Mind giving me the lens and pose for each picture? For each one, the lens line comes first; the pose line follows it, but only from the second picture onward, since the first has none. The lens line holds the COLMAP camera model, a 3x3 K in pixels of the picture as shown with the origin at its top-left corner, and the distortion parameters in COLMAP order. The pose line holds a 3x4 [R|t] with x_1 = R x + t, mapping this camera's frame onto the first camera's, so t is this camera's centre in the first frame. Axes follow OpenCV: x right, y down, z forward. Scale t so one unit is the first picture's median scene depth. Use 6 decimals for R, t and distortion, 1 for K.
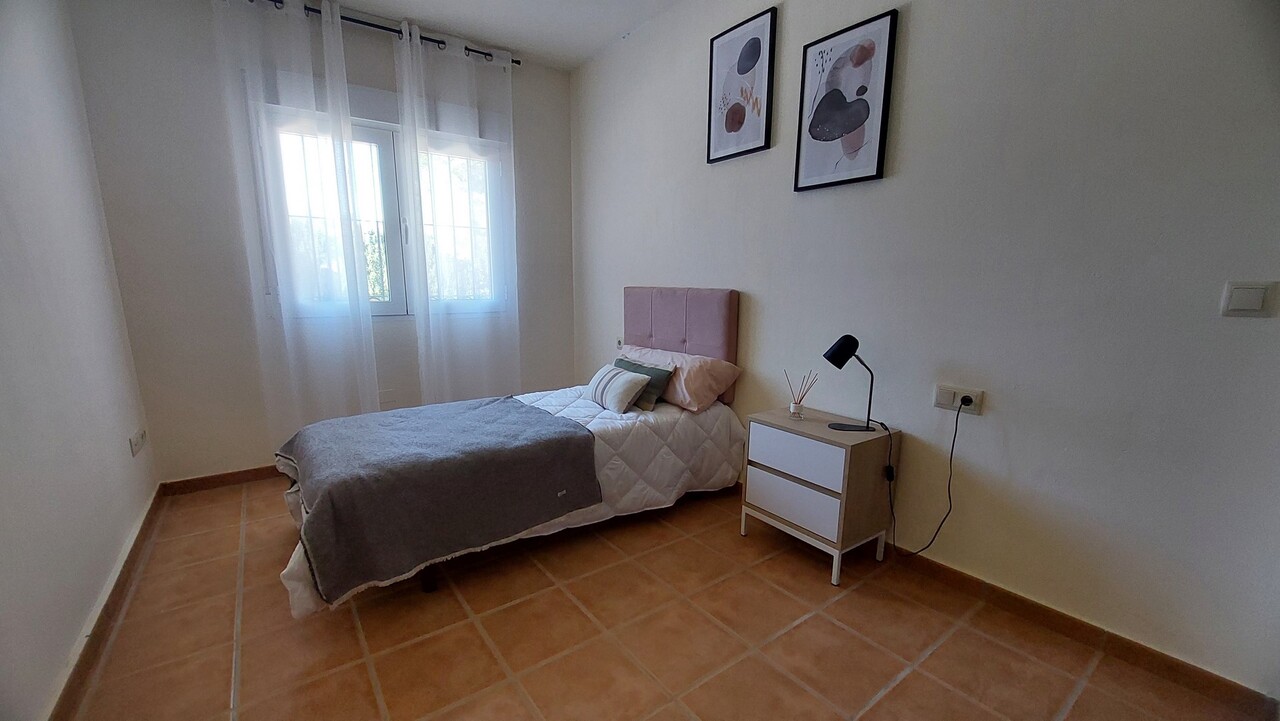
lens RADIAL K [[503.3, 0, 633.5], [0, 503.3, 383.3], [0, 0, 1]] dist [-0.019226, -0.000455]
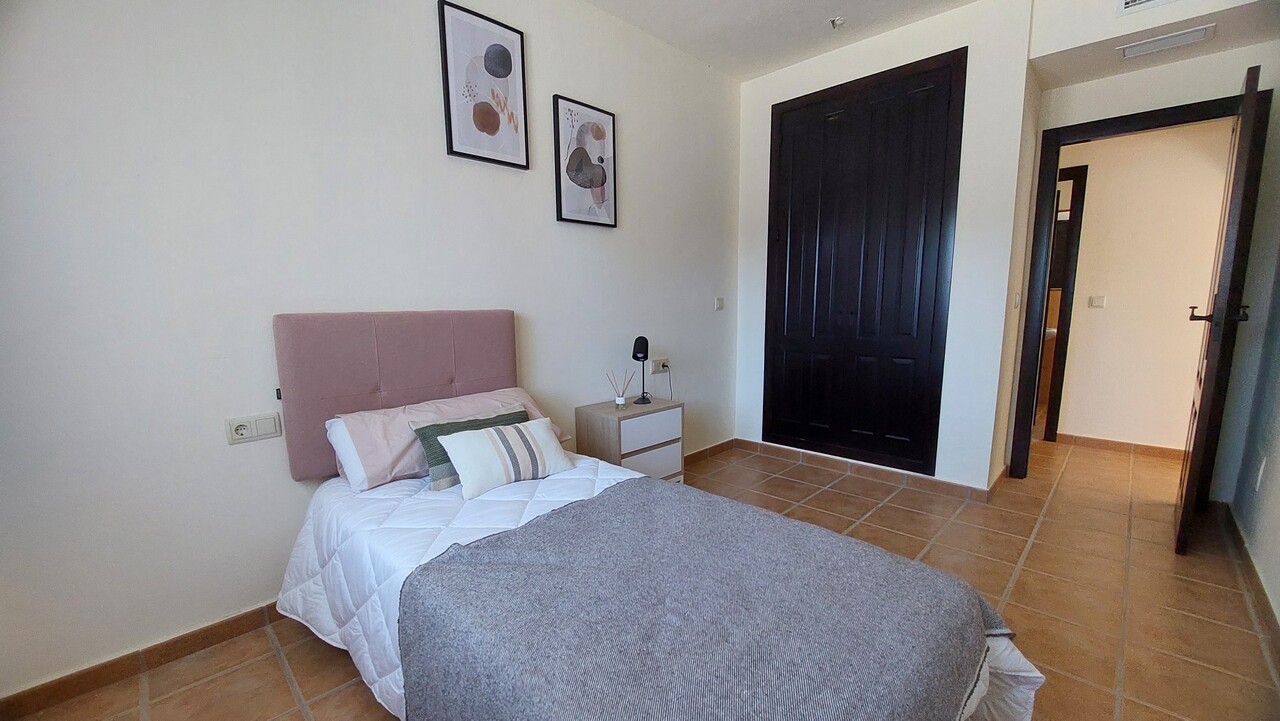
lens RADIAL K [[503.3, 0, 633.5], [0, 503.3, 383.3], [0, 0, 1]] dist [-0.019226, -0.000455]
pose [[-0.152759, -0.155843, 0.975898, -0.893237], [0.210185, 0.959773, 0.186169, -0.218115], [-0.965654, 0.233558, -0.113858, 1.103510]]
